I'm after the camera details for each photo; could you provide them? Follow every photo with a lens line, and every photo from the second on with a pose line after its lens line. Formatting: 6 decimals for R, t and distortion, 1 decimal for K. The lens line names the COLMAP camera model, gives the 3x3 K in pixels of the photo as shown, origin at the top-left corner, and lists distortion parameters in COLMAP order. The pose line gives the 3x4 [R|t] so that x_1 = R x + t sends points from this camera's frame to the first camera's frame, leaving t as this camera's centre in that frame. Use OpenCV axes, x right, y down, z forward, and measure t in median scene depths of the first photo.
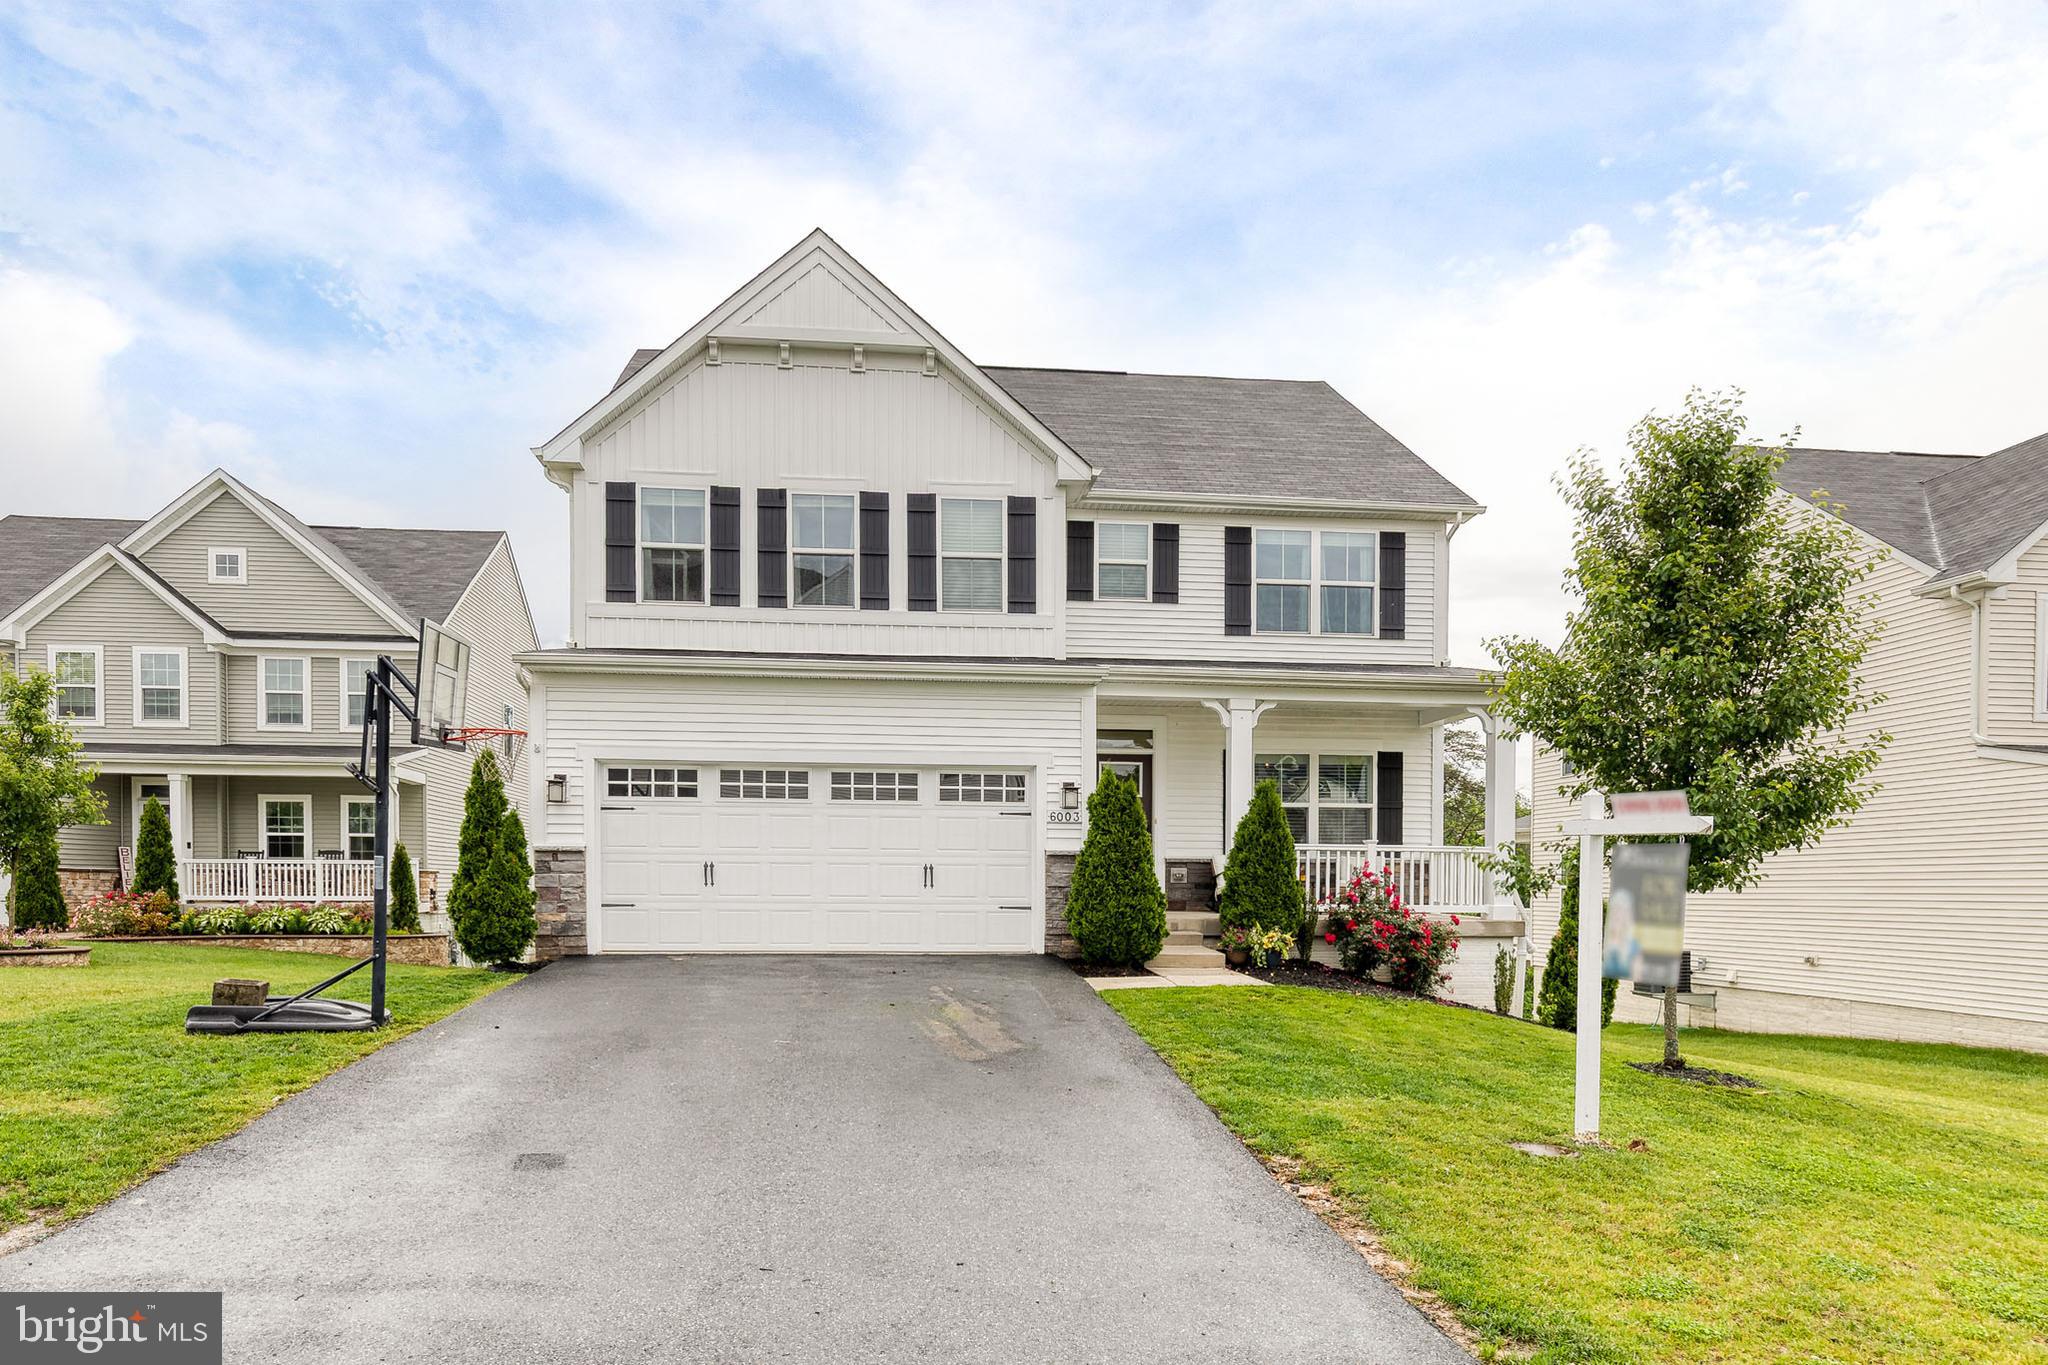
lens RADIAL K [[1125.4, 0, 1023.3], [0, 1125.4, 693.0], [0, 0, 1]] dist [0.006295, 0.000633]
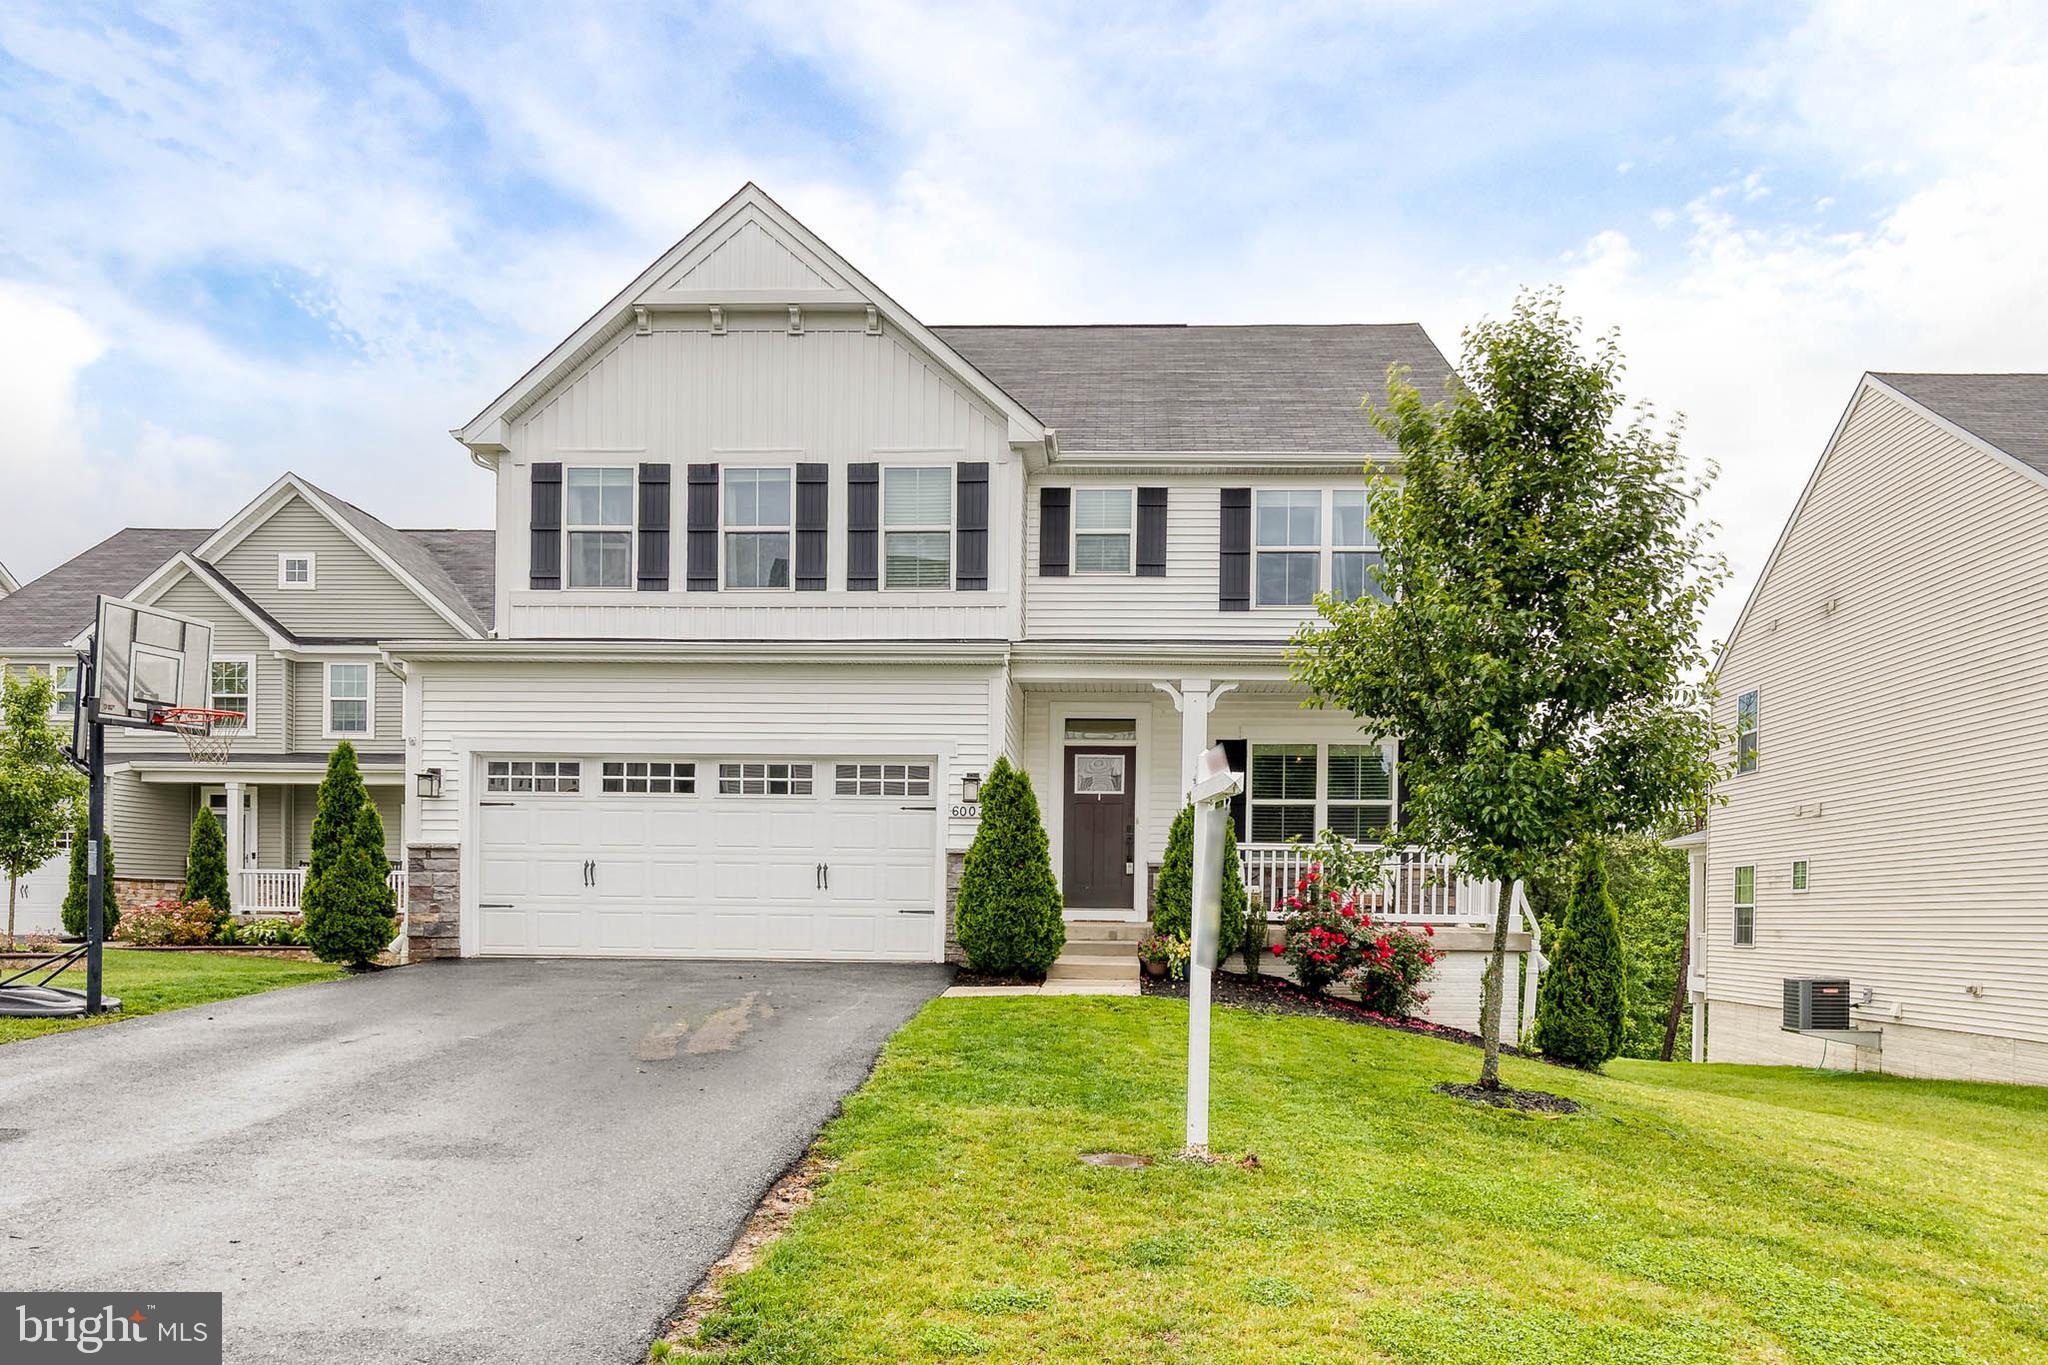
lens RADIAL K [[1247.2, 0, 1024.0], [0, 1247.2, 682.5], [0, 0, 1]] dist [0.004571, 0.001837]
pose [[0.992277, -0.016616, -0.122926, 0.161576], [0.015546, 0.999832, -0.009659, 0.013423], [0.123066, 0.007673, 0.992369, 0.009290]]
